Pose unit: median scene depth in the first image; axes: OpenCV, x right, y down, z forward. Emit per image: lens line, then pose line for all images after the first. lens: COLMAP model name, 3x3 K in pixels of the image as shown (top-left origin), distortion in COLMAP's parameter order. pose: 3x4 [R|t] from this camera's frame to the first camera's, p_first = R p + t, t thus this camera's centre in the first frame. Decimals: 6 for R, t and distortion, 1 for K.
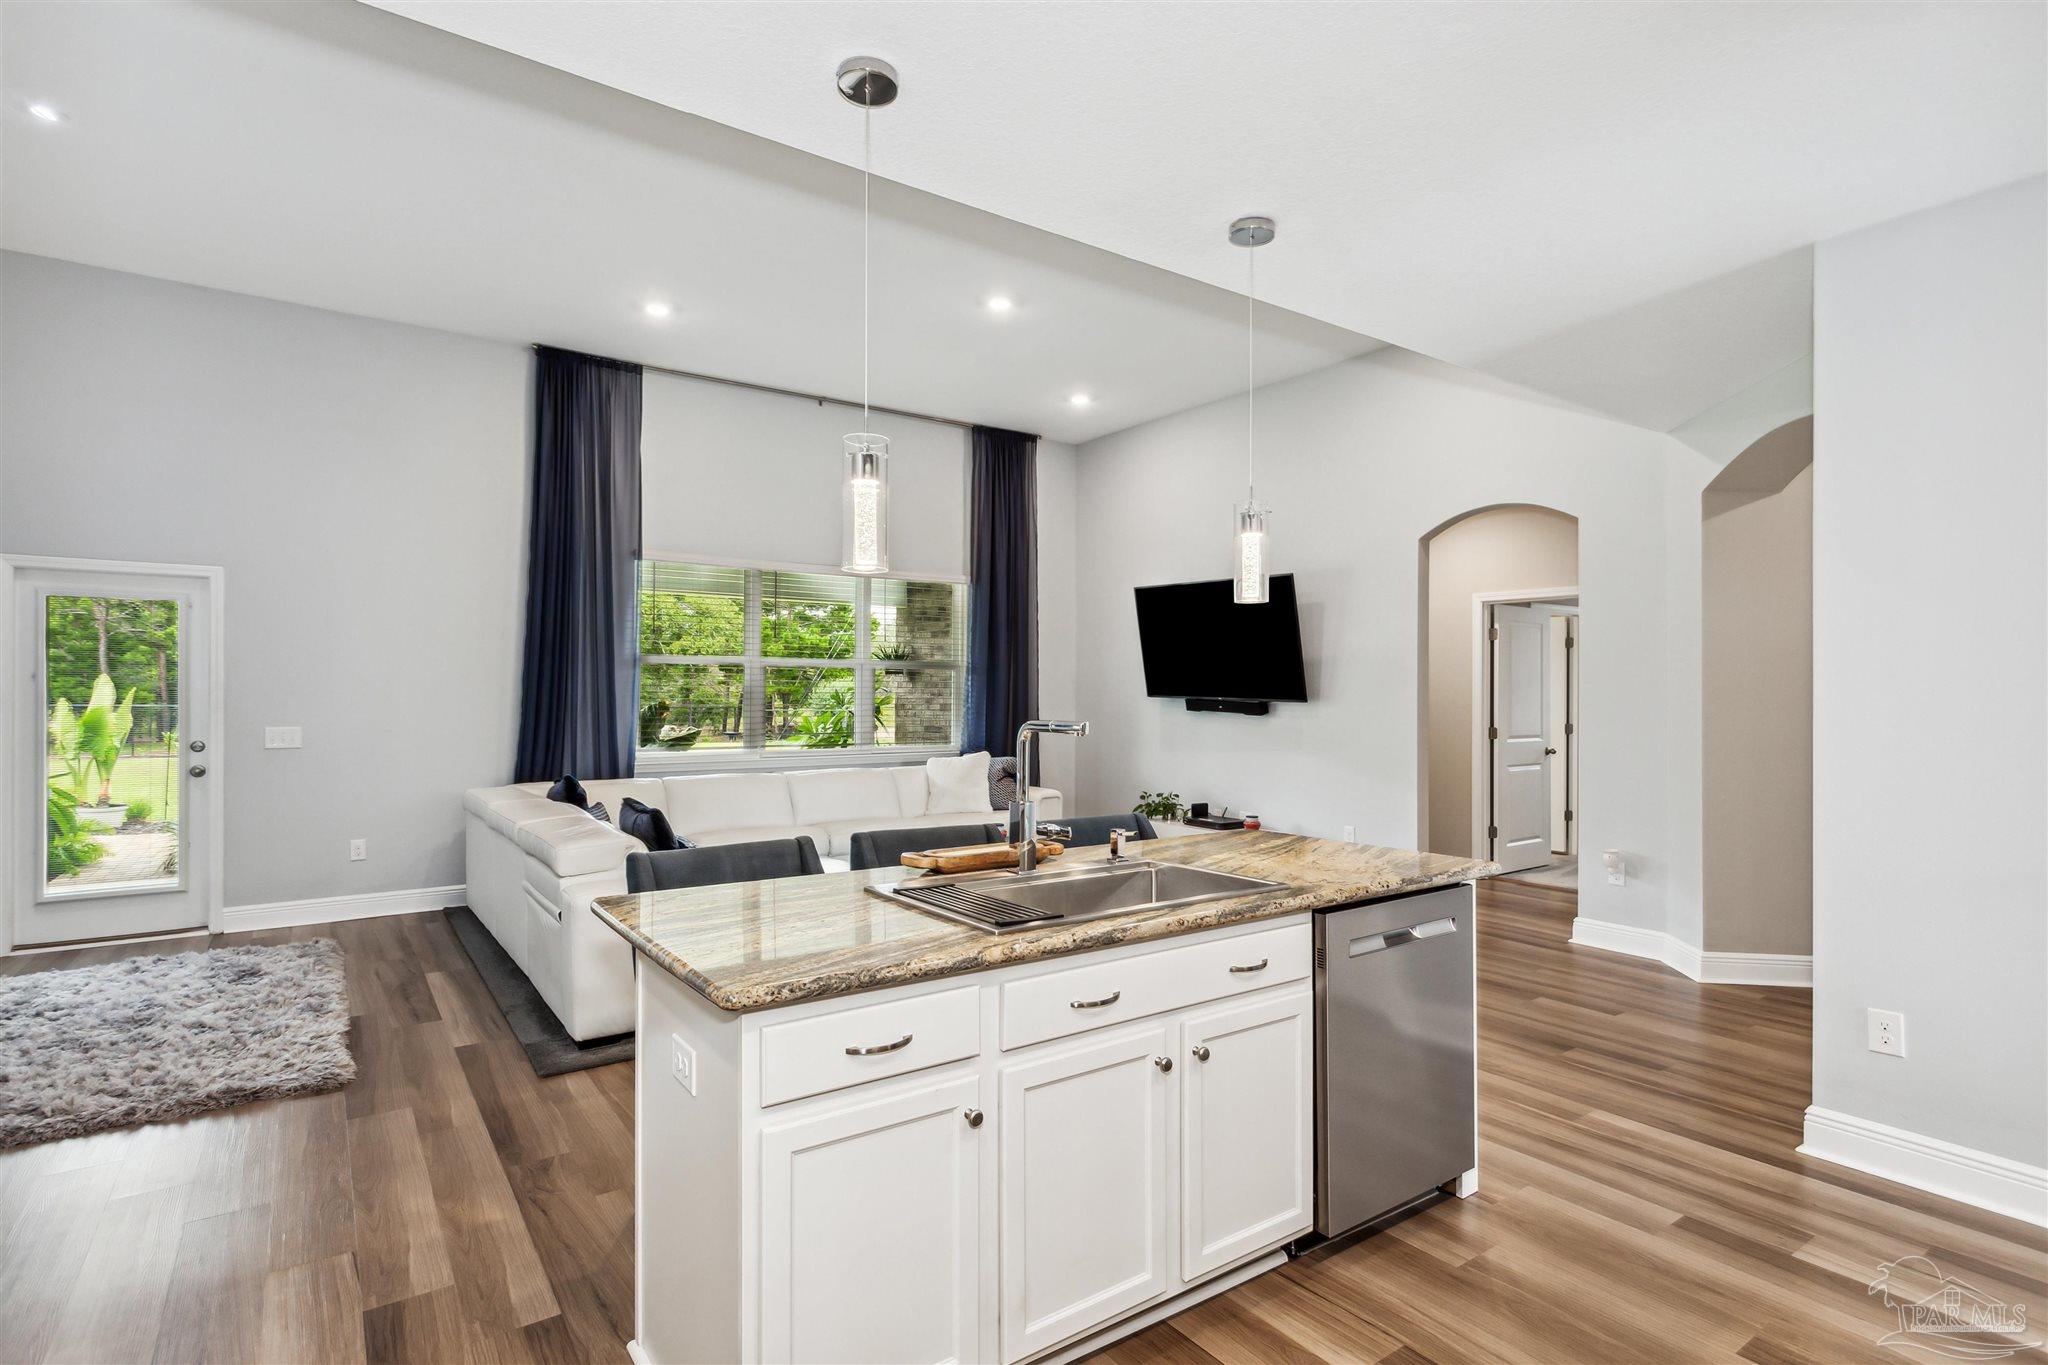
lens RADIAL K [[1005.7, 0, 1024.4], [0, 1005.7, 687.1], [0, 0, 1]] dist [0.005353, 0.001542]
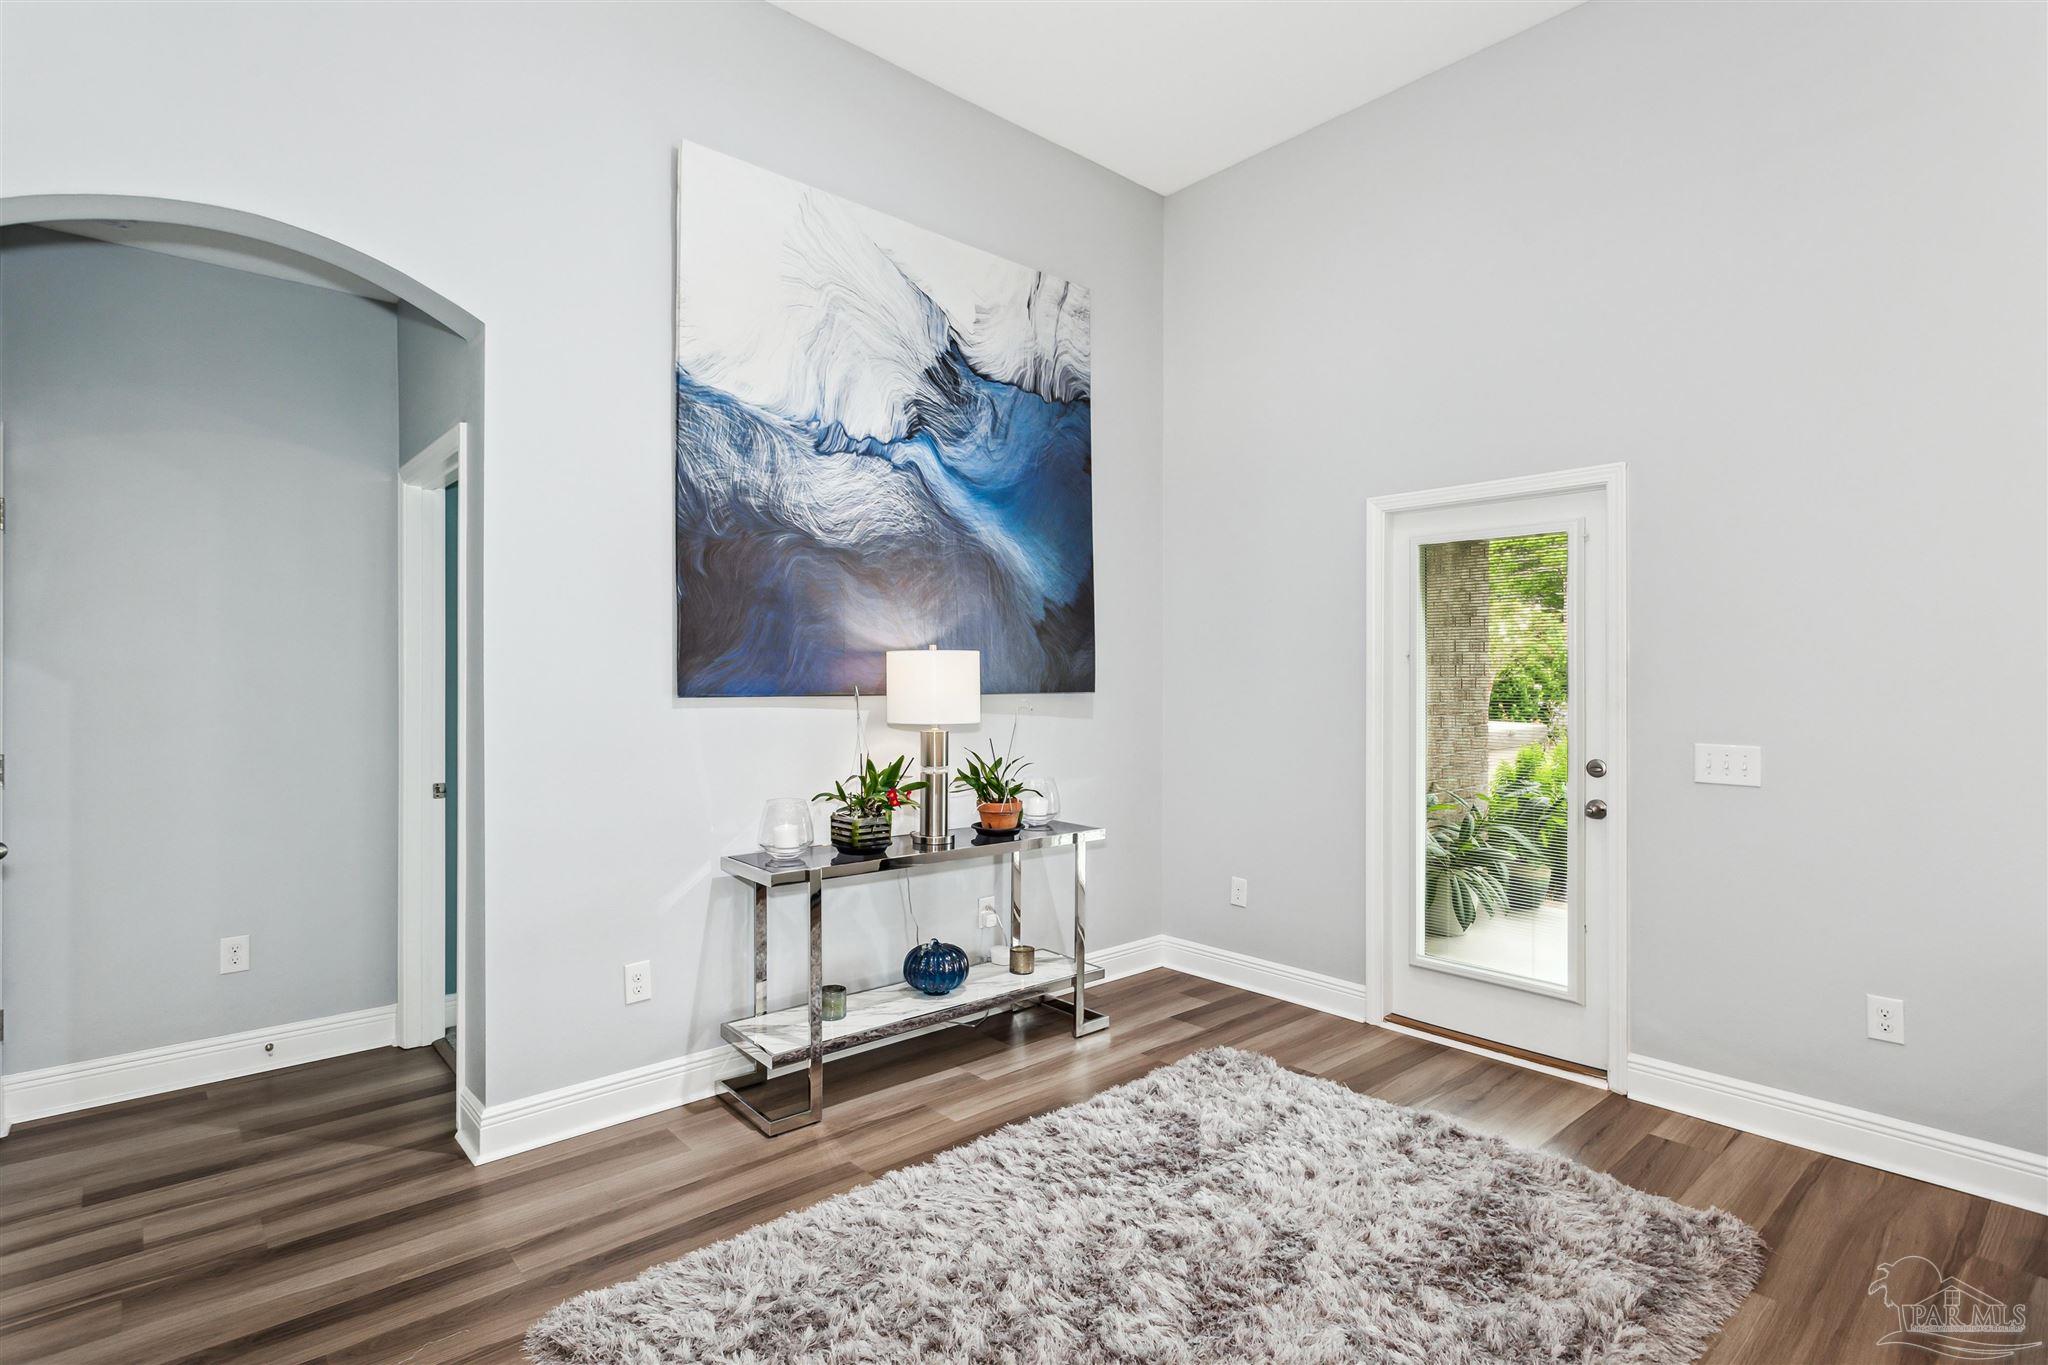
lens RADIAL K [[1005.7, 0, 1026.1], [0, 1005.7, 682.2], [0, 0, 1]] dist [0.005353, 0.001542]
pose [[0.109264, 0.003904, -0.994005, -0.258833], [0.000792, 0.999992, 0.004015, 0.004334], [0.994012, -0.001226, 0.109260, 0.596848]]
